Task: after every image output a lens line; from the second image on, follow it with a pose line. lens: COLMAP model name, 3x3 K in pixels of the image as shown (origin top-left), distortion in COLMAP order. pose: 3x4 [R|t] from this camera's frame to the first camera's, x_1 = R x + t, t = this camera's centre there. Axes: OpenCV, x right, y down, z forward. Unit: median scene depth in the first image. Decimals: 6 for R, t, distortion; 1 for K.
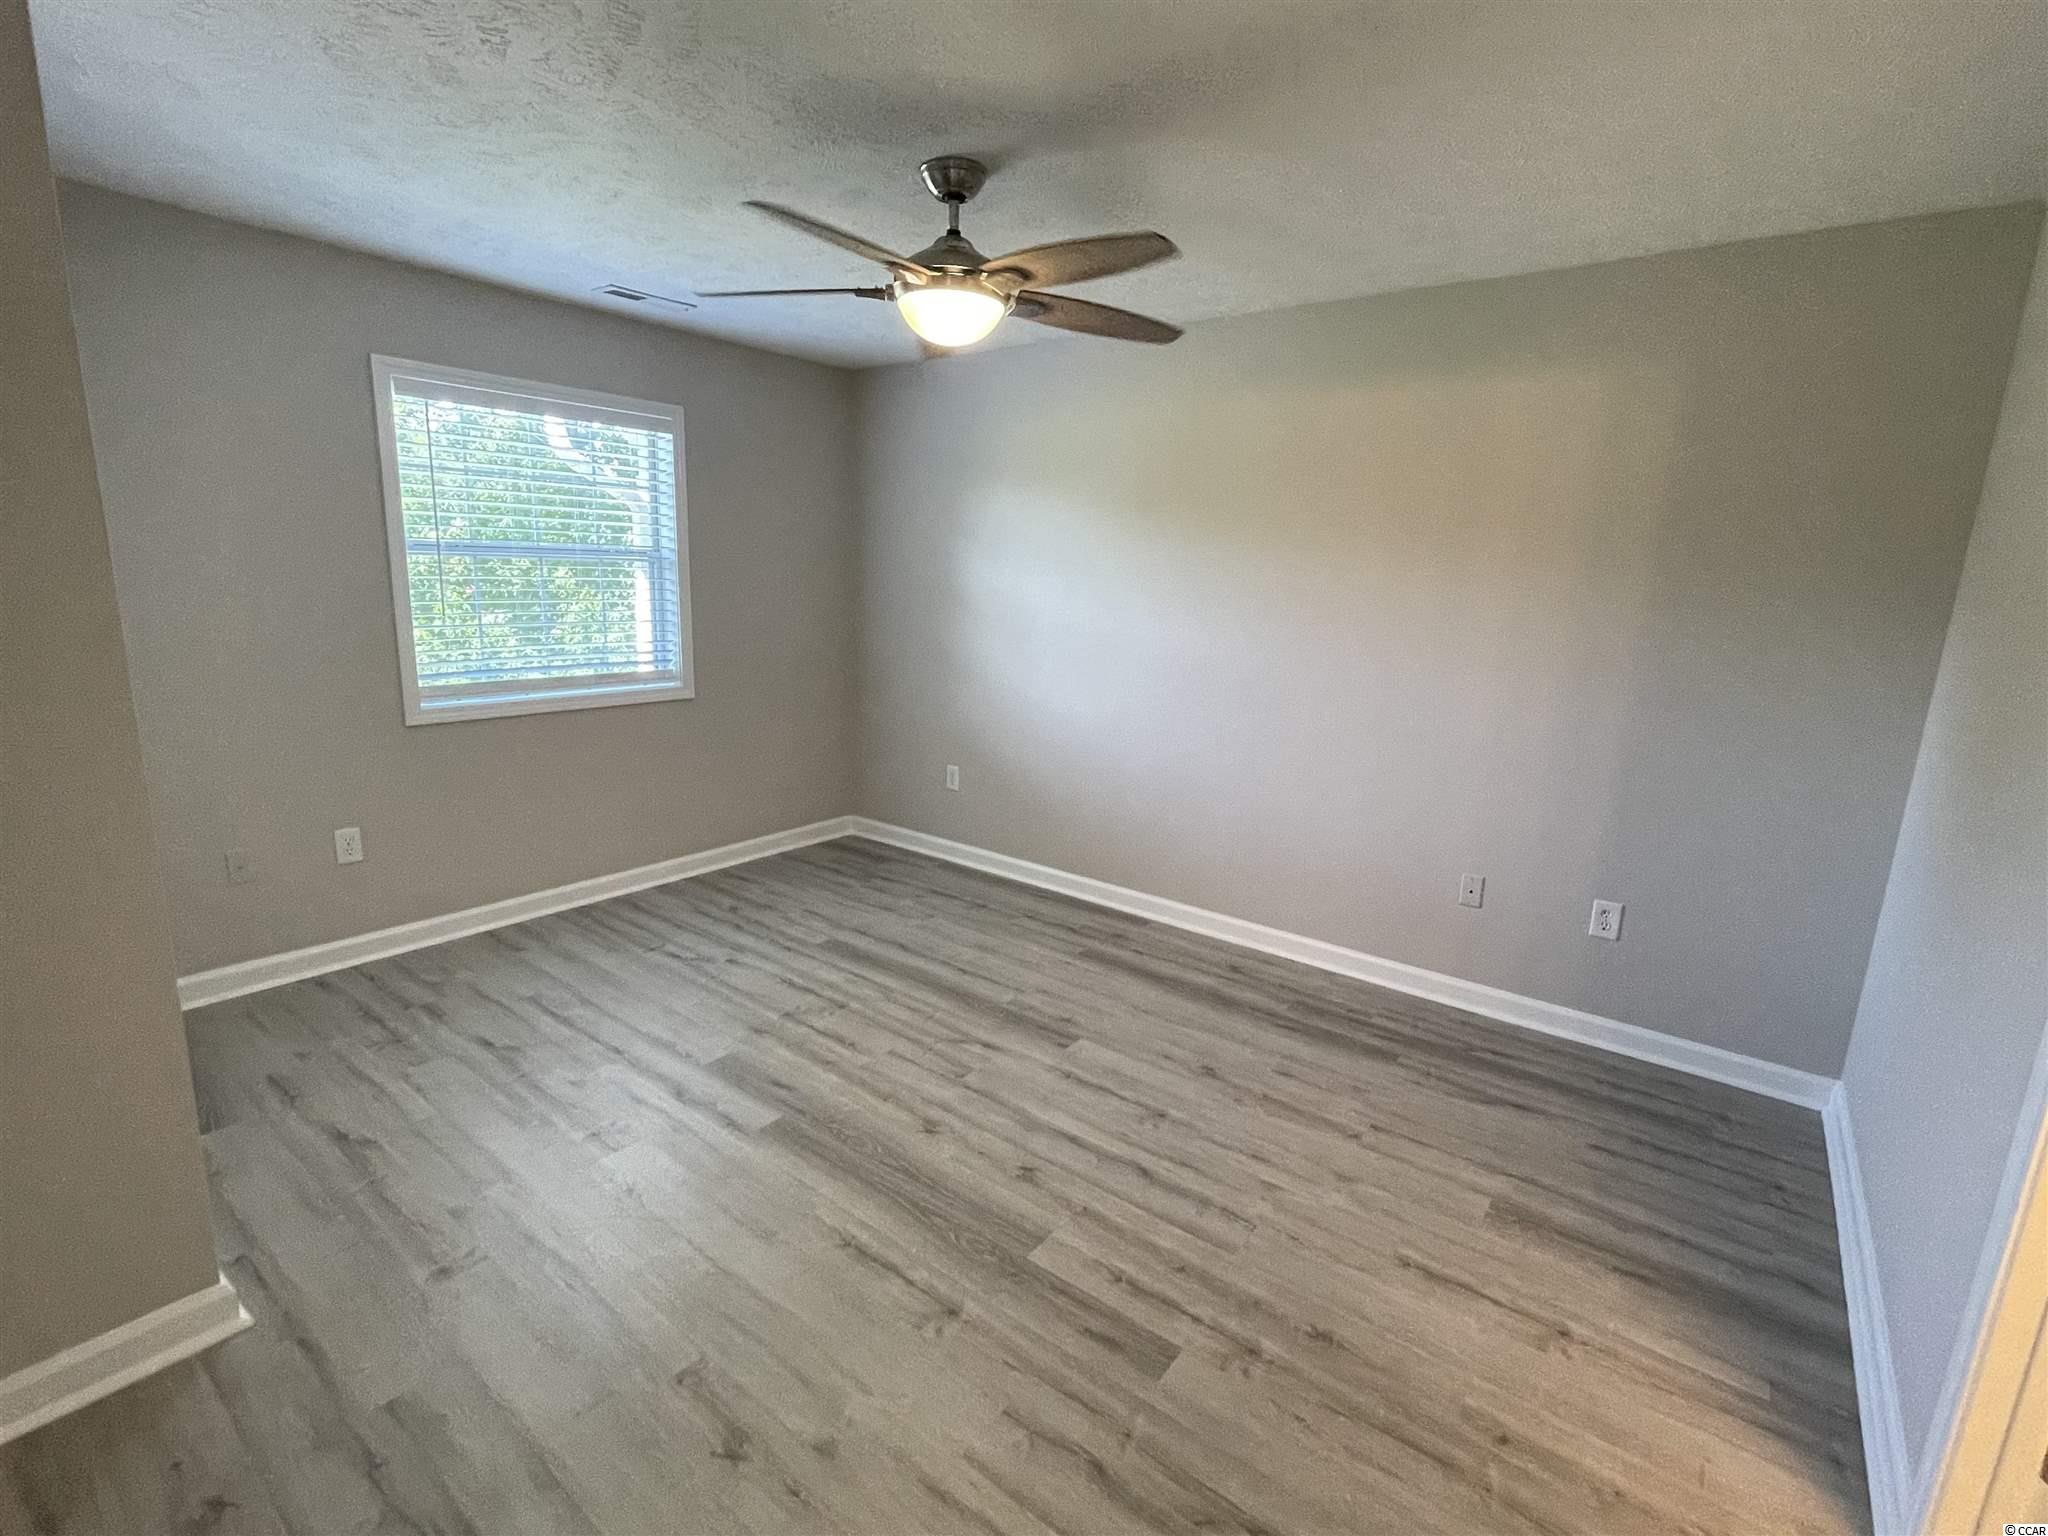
lens RADIAL K [[935.9, 0, 1019.6], [0, 935.9, 759.3], [0, 0, 1]] dist [-0.001629, -0.000928]
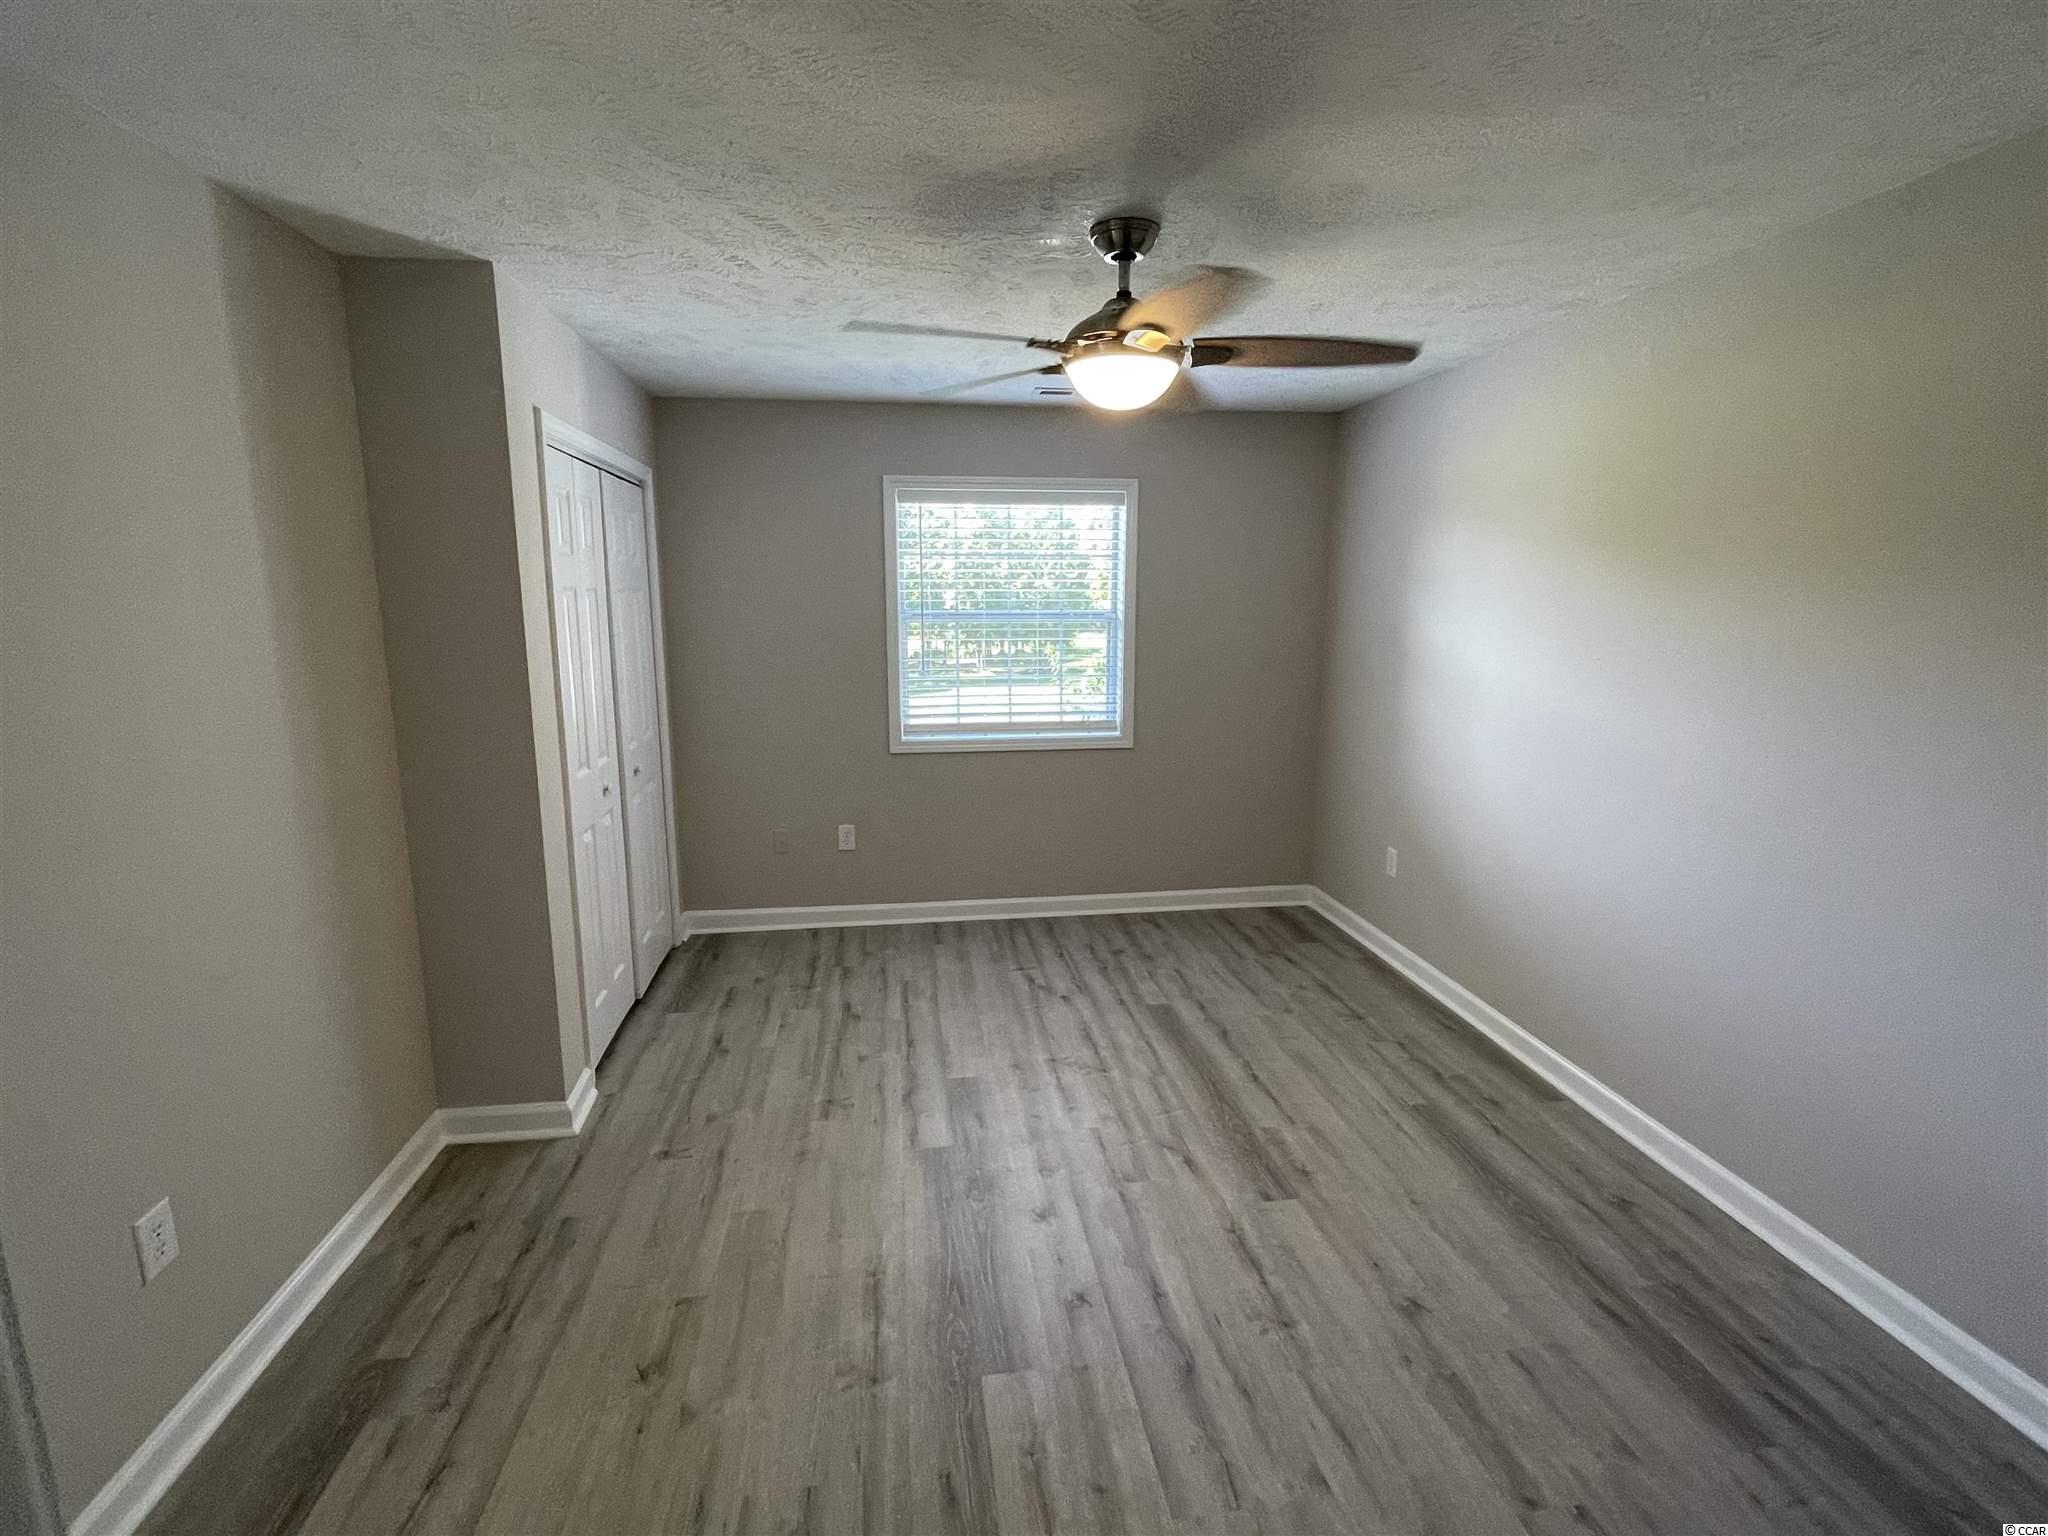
lens RADIAL K [[935.9, 0, 1019.6], [0, 935.9, 759.3], [0, 0, 1]] dist [-0.001629, -0.000928]
pose [[0.715456, 0.087893, -0.693107, 0.383057], [-0.116555, 0.993168, 0.005631, -0.055791], [0.688867, 0.076757, 0.720812, 0.184089]]
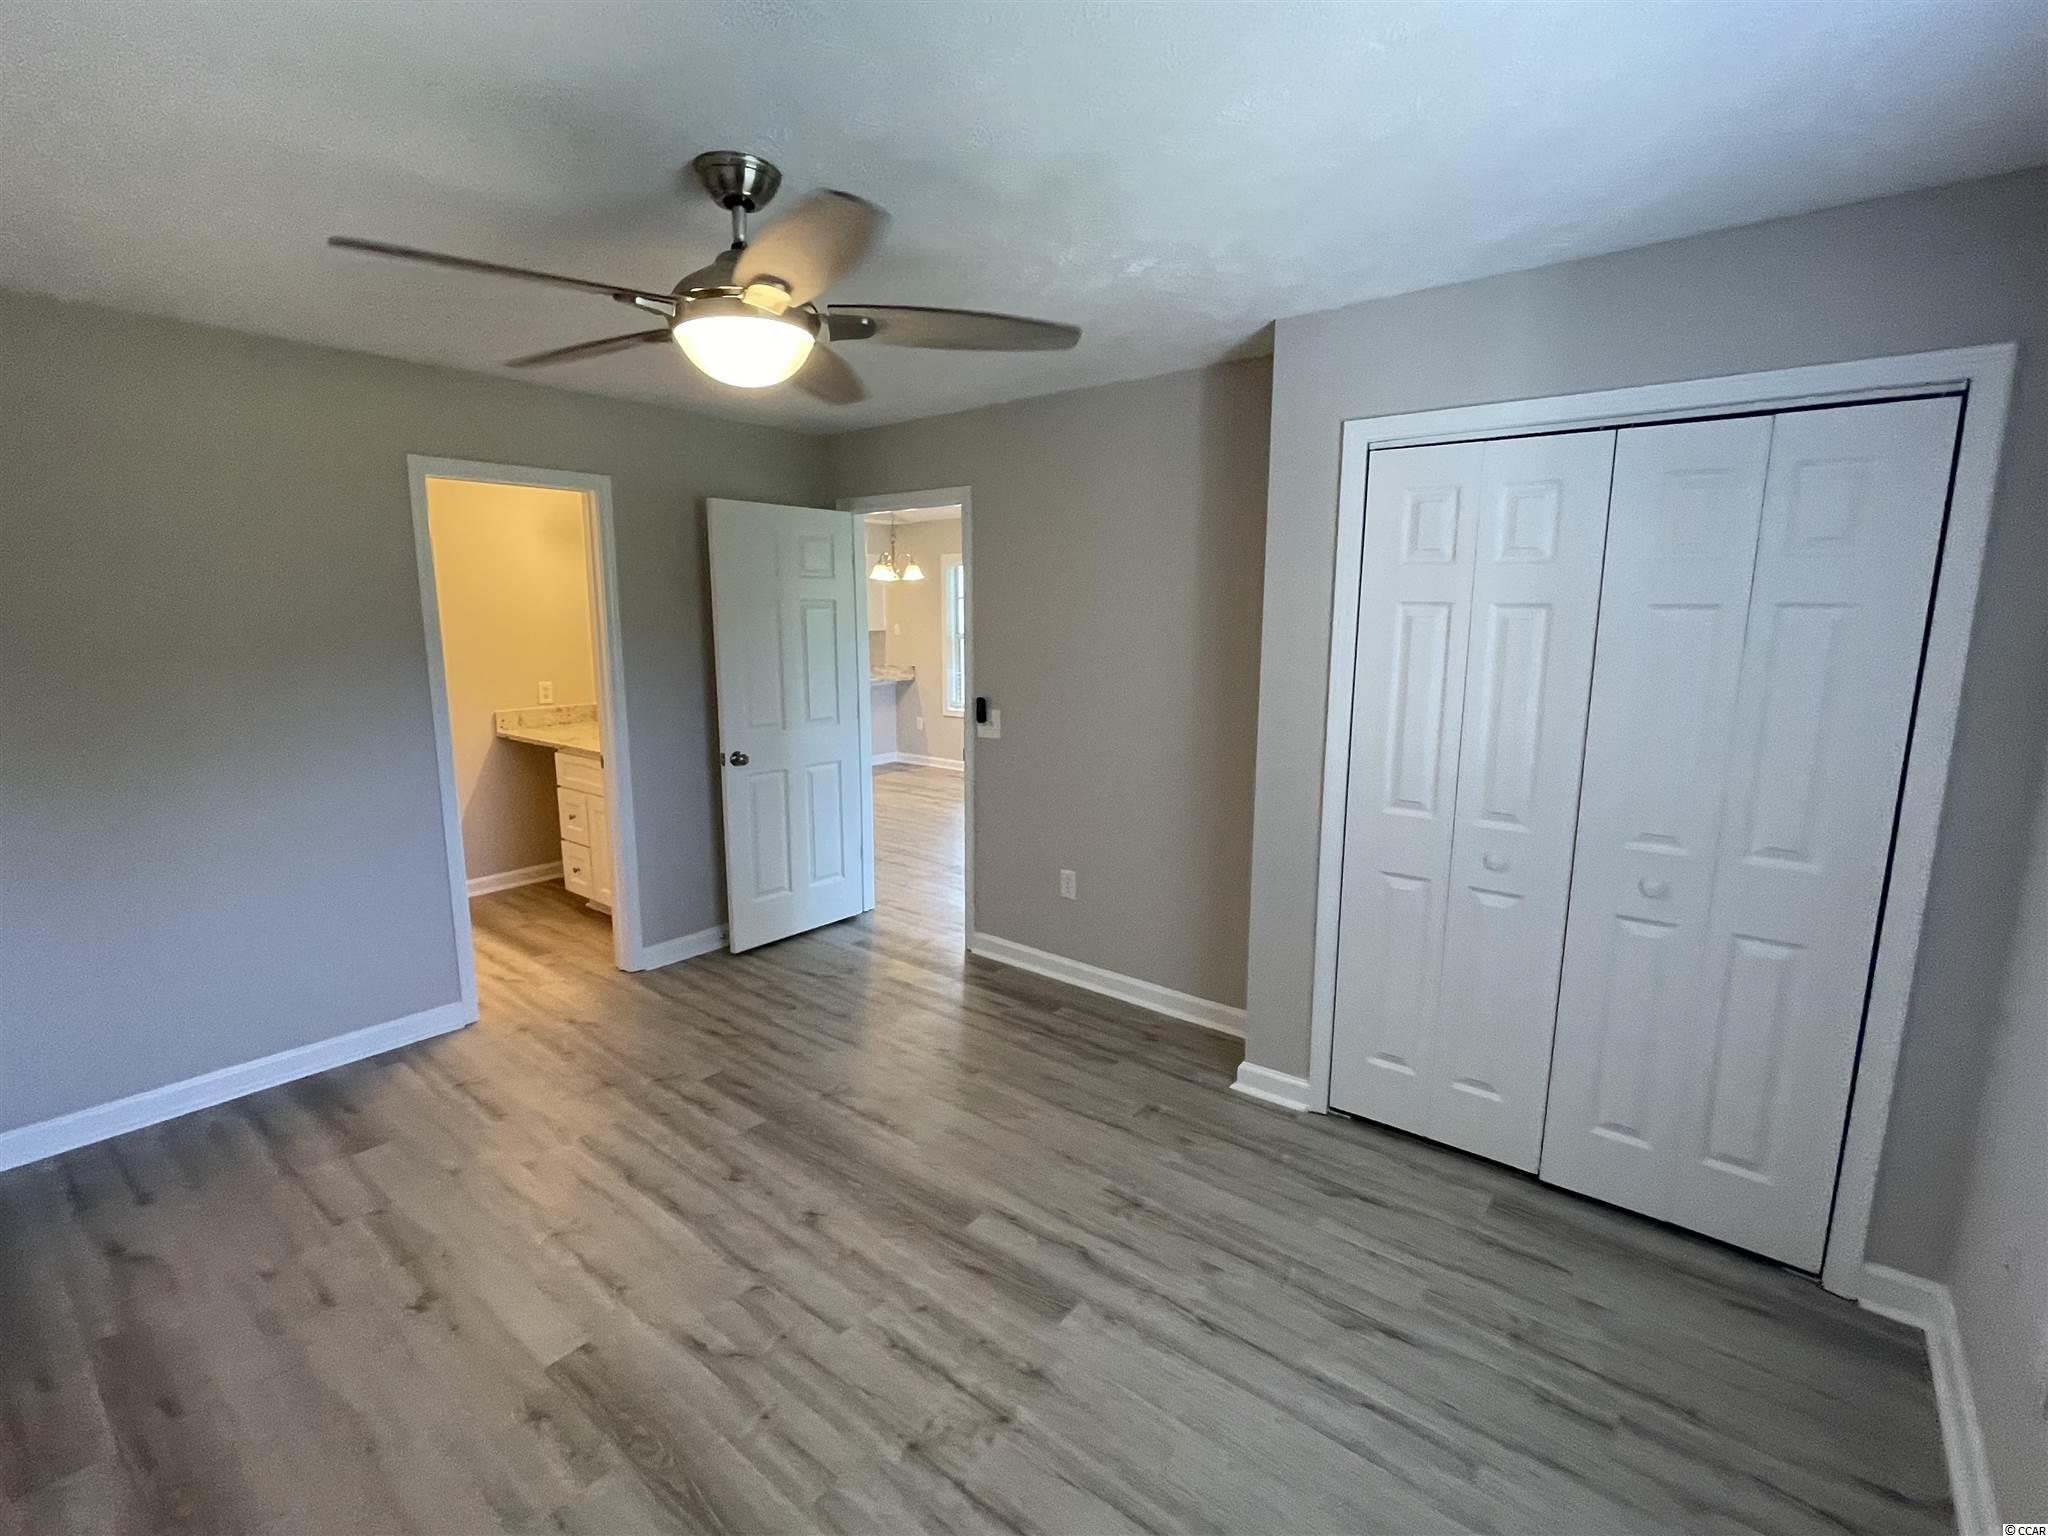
lens RADIAL K [[935.9, 0, 1019.6], [0, 935.9, 759.3], [0, 0, 1]] dist [-0.001629, -0.000928]
pose [[-0.999032, -0.041323, 0.015086, -0.229616], [-0.033254, 0.933903, 0.355976, -0.306105], [-0.028799, 0.355129, -0.934373, 1.294874]]
